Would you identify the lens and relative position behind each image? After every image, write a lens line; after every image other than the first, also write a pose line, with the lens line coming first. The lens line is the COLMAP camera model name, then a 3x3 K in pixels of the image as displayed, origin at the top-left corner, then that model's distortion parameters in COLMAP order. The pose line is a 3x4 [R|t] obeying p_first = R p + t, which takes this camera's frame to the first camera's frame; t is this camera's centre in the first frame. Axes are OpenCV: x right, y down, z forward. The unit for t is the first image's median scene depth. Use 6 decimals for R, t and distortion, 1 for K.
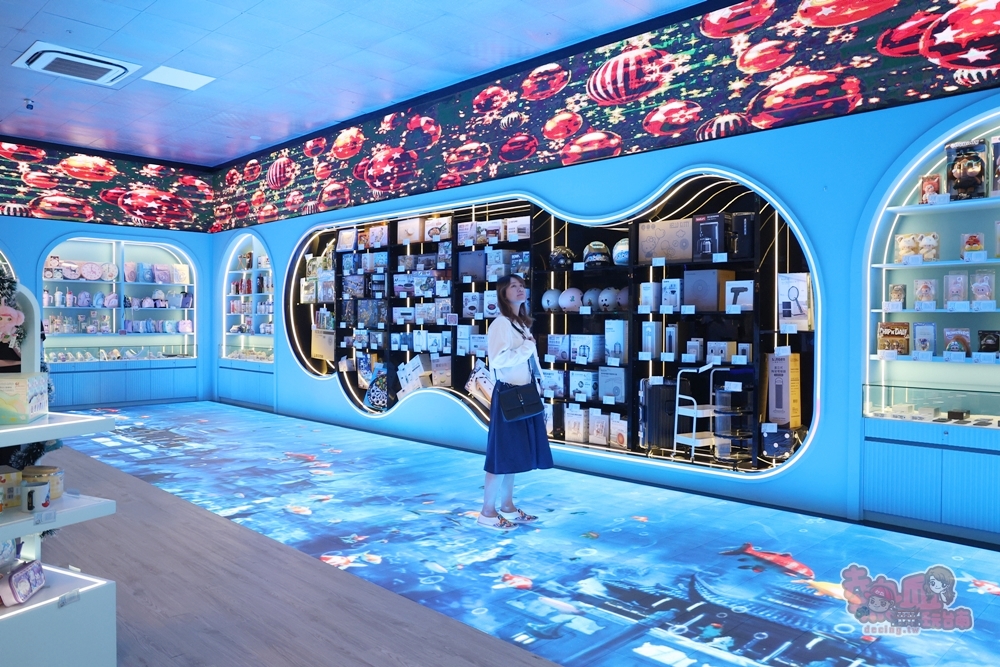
lens RADIAL K [[746.4, 0, 500.4], [0, 746.4, 330.1], [0, 0, 1]] dist [-0.040486, 0.012682]
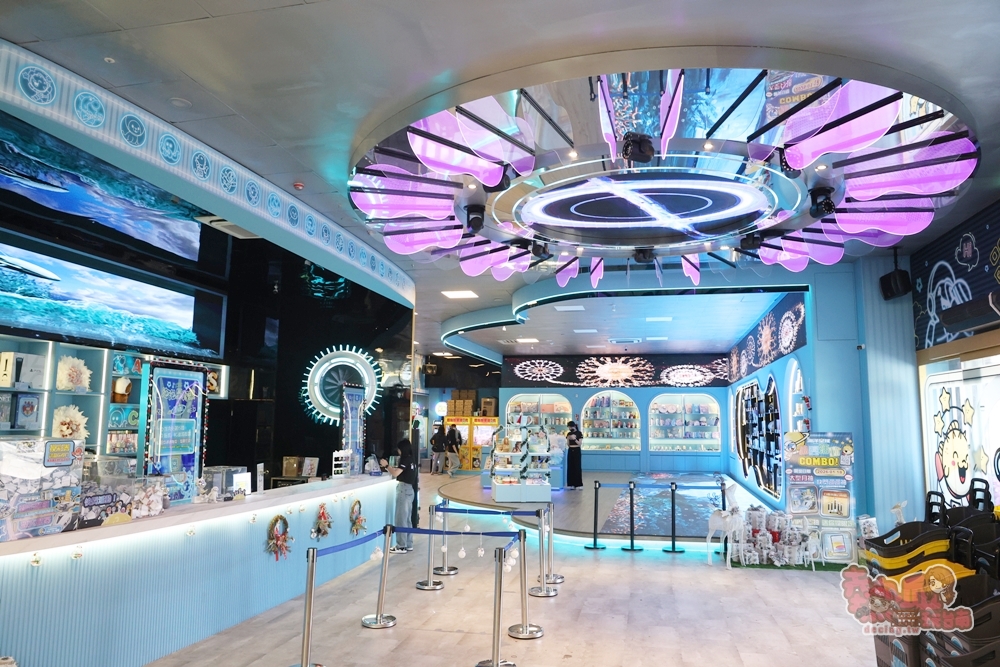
lens RADIAL K [[687.7, 0, 497.7], [0, 687.7, 331.5], [0, 0, 1]] dist [-0.070373, 0.007788]
pose [[0.528562, -0.109649, -0.841783, 2.606472], [-0.018627, 0.989886, -0.140637, -0.036965], [0.848690, 0.090015, 0.521174, -1.471316]]
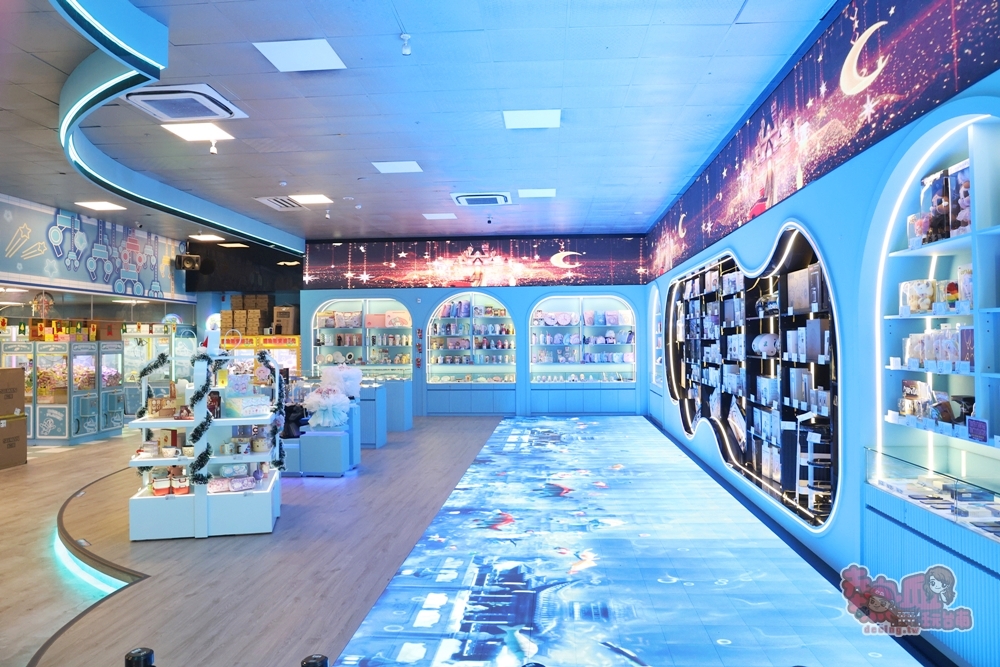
lens RADIAL K [[687.7, 0, 500.6], [0, 687.7, 332.4], [0, 0, 1]] dist [-0.070373, 0.007788]
pose [[0.647825, -0.018538, -0.761563, 1.097765], [0.001643, 0.999736, -0.022937, -0.068543], [0.761787, 0.013608, 0.647685, 0.138115]]
